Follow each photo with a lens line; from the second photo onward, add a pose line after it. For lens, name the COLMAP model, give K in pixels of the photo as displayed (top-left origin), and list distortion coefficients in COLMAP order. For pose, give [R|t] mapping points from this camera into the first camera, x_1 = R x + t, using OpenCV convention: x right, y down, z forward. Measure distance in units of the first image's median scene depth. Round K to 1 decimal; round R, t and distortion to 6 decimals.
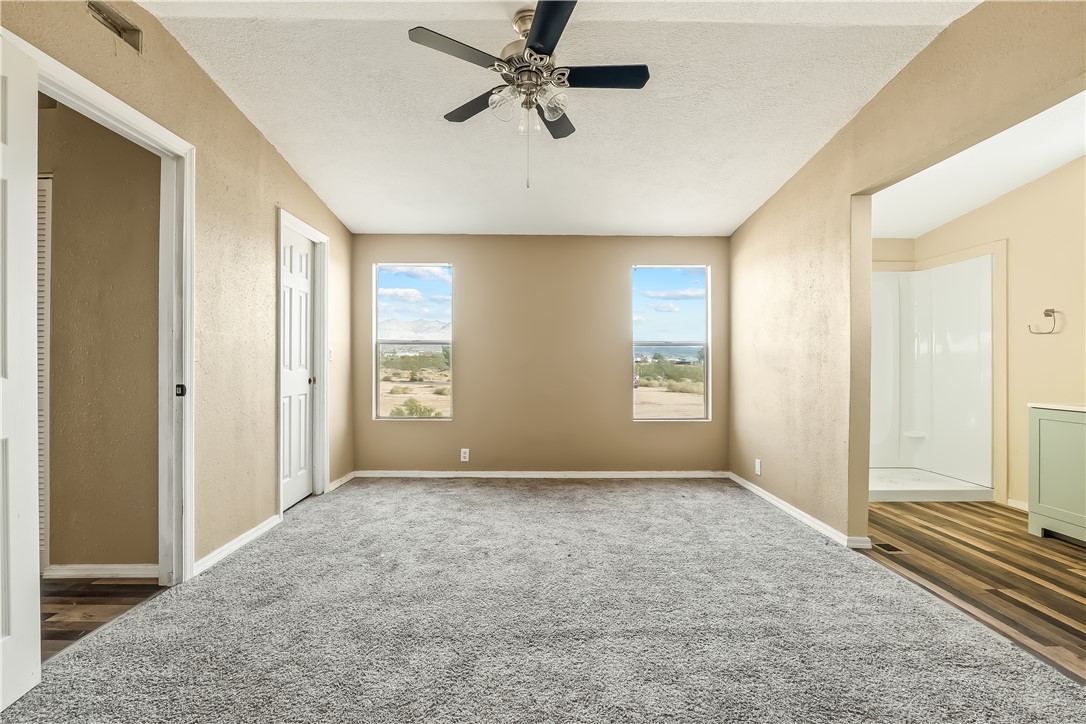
lens RADIAL K [[458.1, 0, 539.7], [0, 458.1, 361.5], [0, 0, 1]] dist [-0.011936, 0.001409]
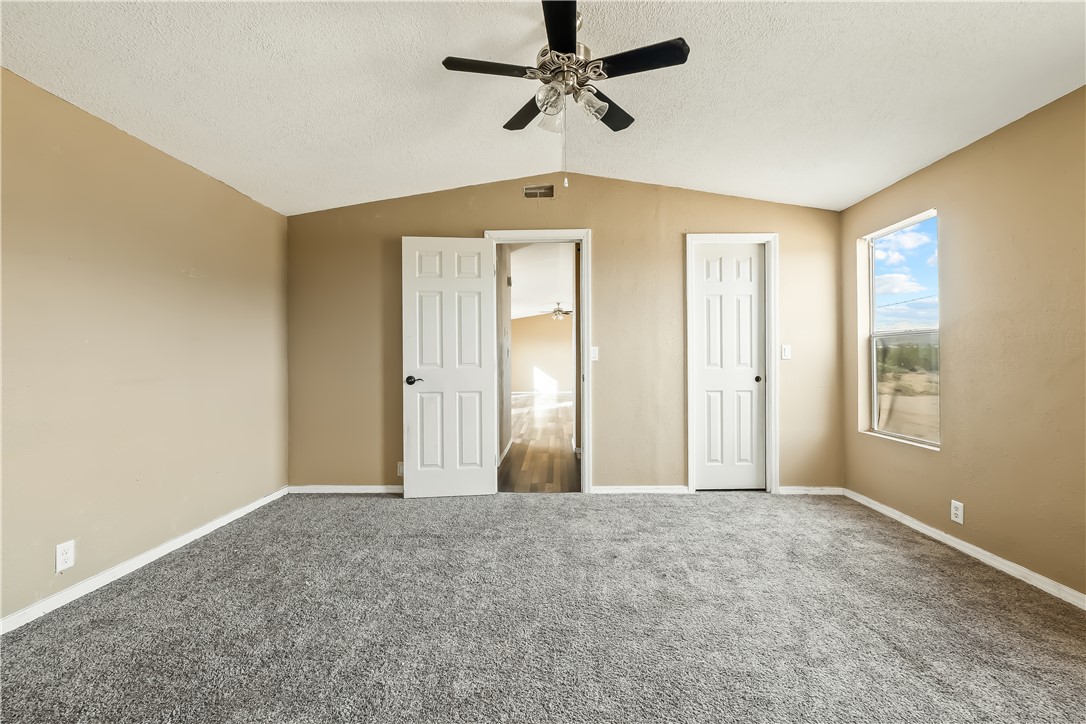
lens RADIAL K [[458.1, 0, 541.5], [0, 458.1, 358.4], [0, 0, 1]] dist [-0.011936, 0.001409]
pose [[-0.044717, -0.006321, -0.998980, 0.586014], [0.007797, 0.999947, -0.006676, -0.000852], [0.998969, -0.008087, -0.044665, 0.594248]]
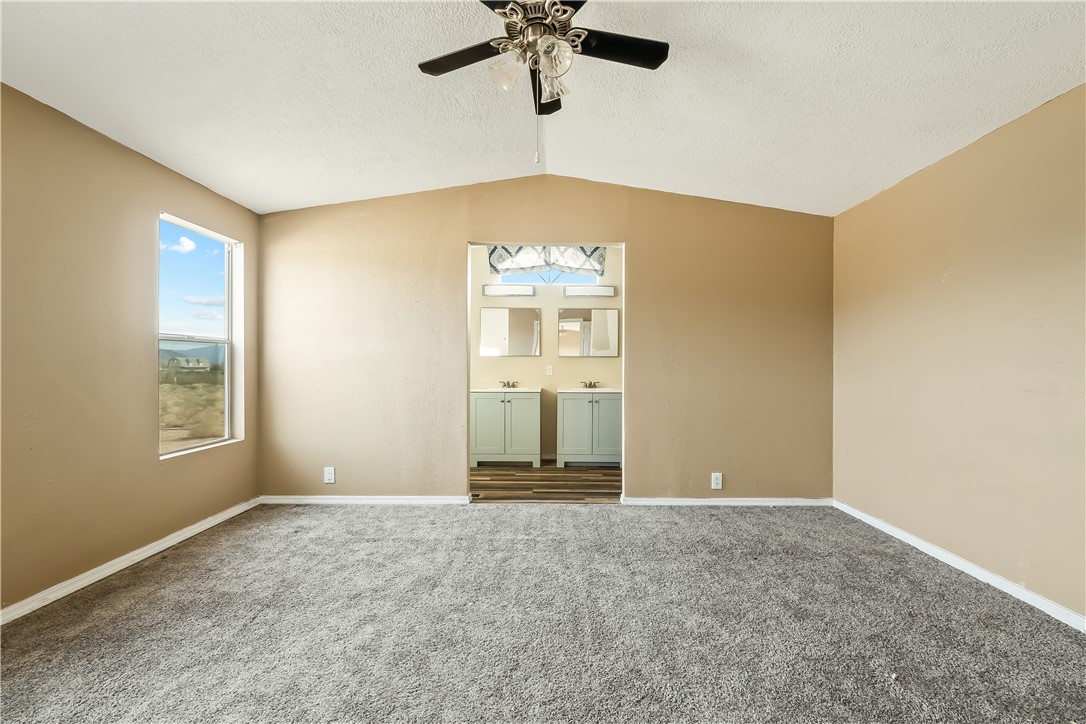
lens RADIAL K [[458.1, 0, 548.0], [0, 458.1, 366.7], [0, 0, 1]] dist [-0.011936, 0.001409]
pose [[0.016559, -0.003511, 0.999857, -0.517234], [-0.002391, 0.999991, 0.003551, -0.000708], [-0.999860, -0.002450, 0.016550, 0.578740]]
